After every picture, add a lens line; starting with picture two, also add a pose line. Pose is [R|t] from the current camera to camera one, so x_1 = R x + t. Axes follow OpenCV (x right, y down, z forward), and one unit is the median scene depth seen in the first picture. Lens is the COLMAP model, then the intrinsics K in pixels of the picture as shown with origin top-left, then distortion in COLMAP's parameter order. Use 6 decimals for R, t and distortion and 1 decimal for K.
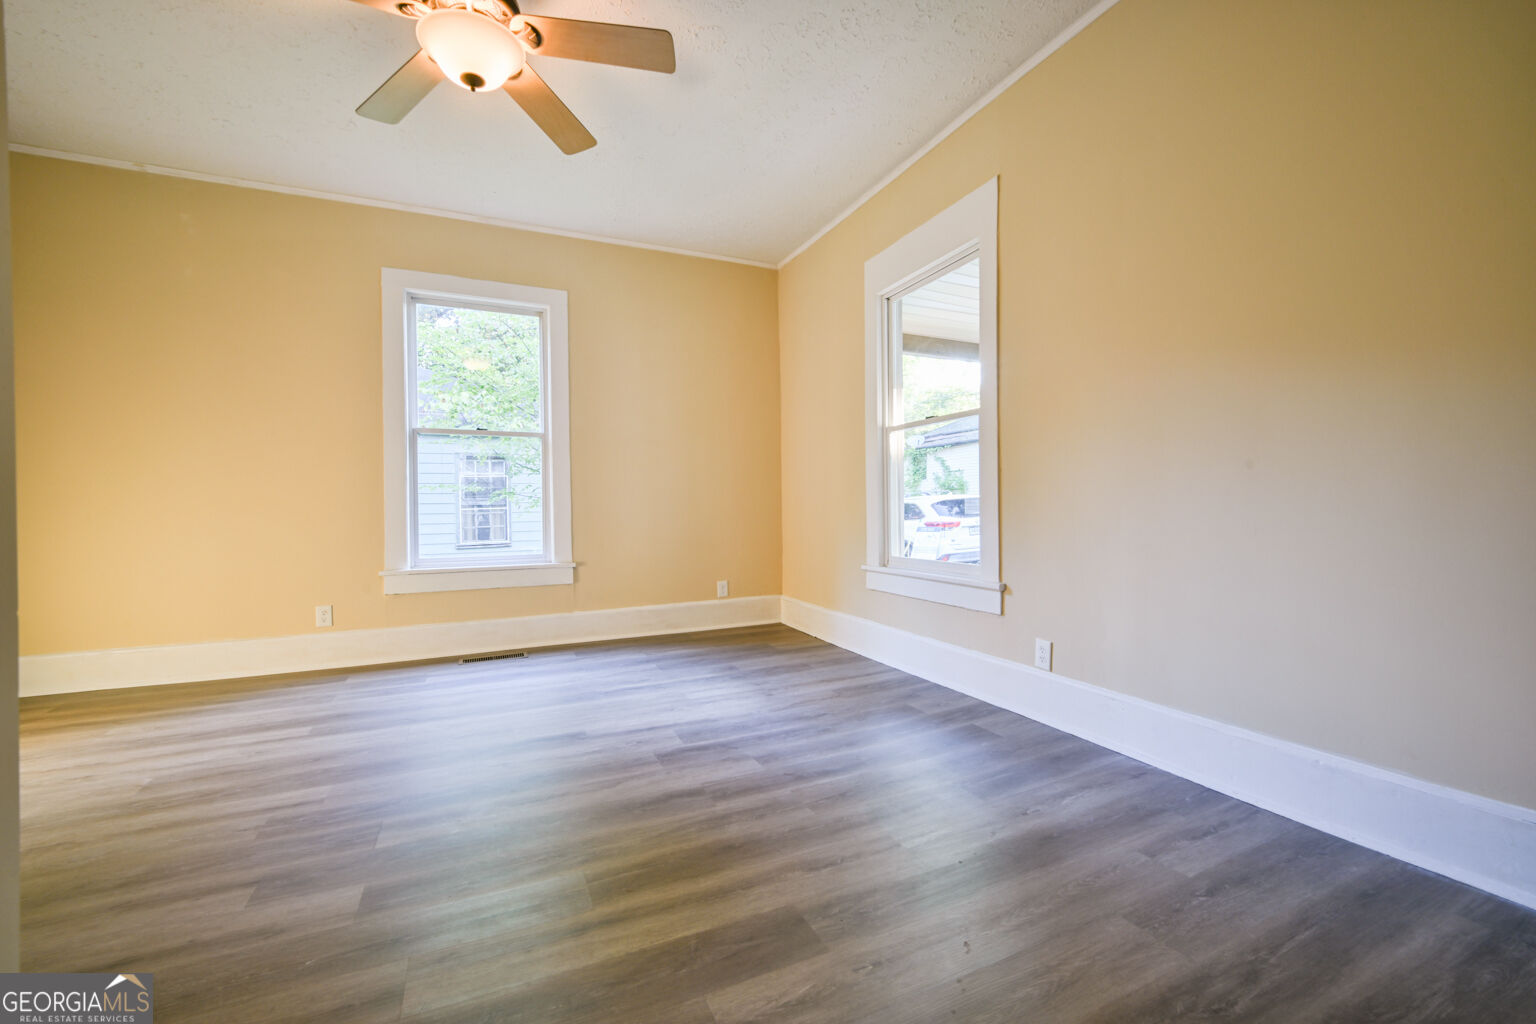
lens RADIAL K [[638.6, 0, 773.4], [0, 638.6, 509.0], [0, 0, 1]] dist [0.018022, -0.013935]
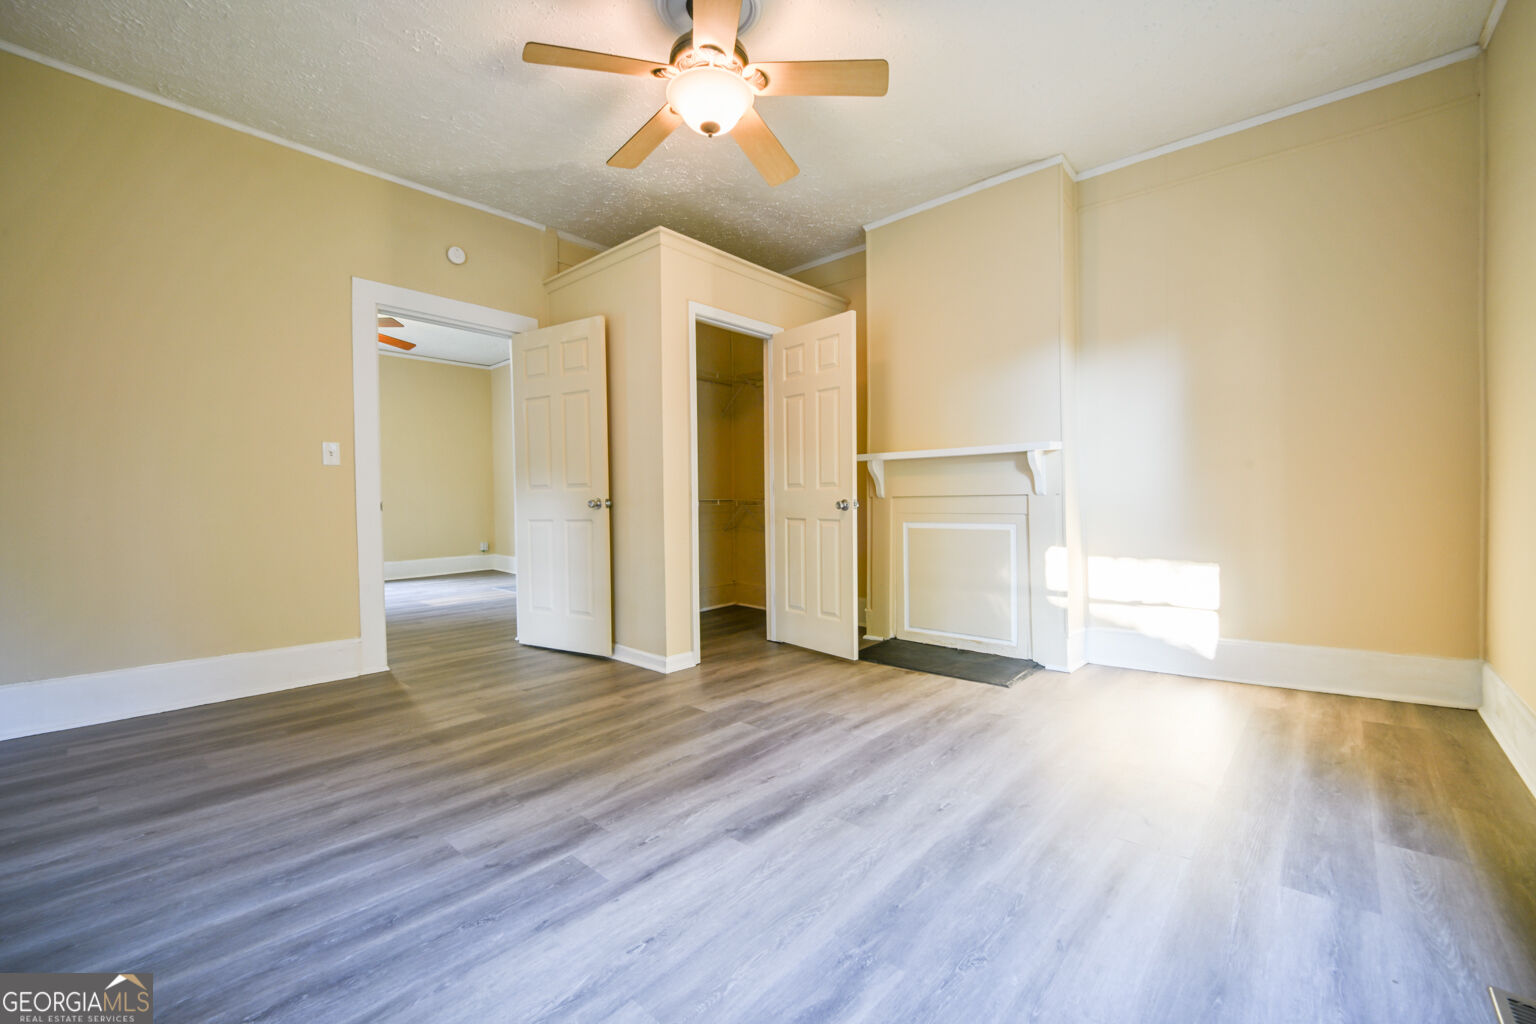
lens RADIAL K [[617.0, 0, 799.3], [0, 617.0, 511.2], [0, 0, 1]] dist [0.016600, -0.000118]
pose [[-0.897701, 0.041676, -0.438630, -0.090013], [0.028781, 0.998937, 0.036009, -0.027332], [0.439664, 0.019701, -0.897946, 1.921471]]
